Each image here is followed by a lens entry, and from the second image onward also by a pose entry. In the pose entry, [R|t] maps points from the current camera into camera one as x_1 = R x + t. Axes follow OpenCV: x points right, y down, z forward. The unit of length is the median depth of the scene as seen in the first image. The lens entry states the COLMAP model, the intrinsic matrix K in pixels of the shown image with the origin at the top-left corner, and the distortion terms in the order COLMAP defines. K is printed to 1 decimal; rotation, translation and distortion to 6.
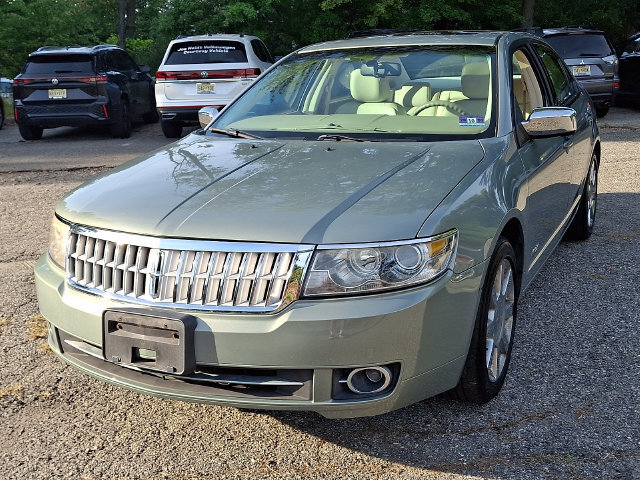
lens RADIAL K [[679.5, 0, 321.6], [0, 679.5, 220.5], [0, 0, 1]] dist [0.162565, -0.440950]
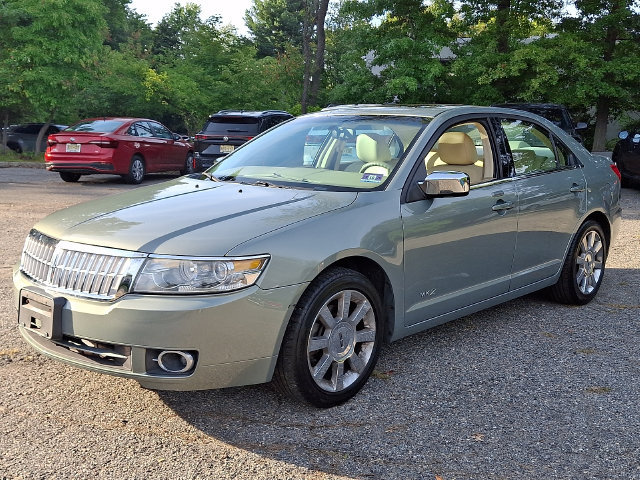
lens RADIAL K [[633.6, 0, 322.6], [0, 633.6, 220.3], [0, 0, 1]] dist [0.141778, -0.333958]
pose [[0.962956, 0.076959, -0.258445, 0.543813], [-0.098685, 0.992499, -0.072154, 0.023100], [0.250954, 0.094986, 0.963328, -0.109707]]
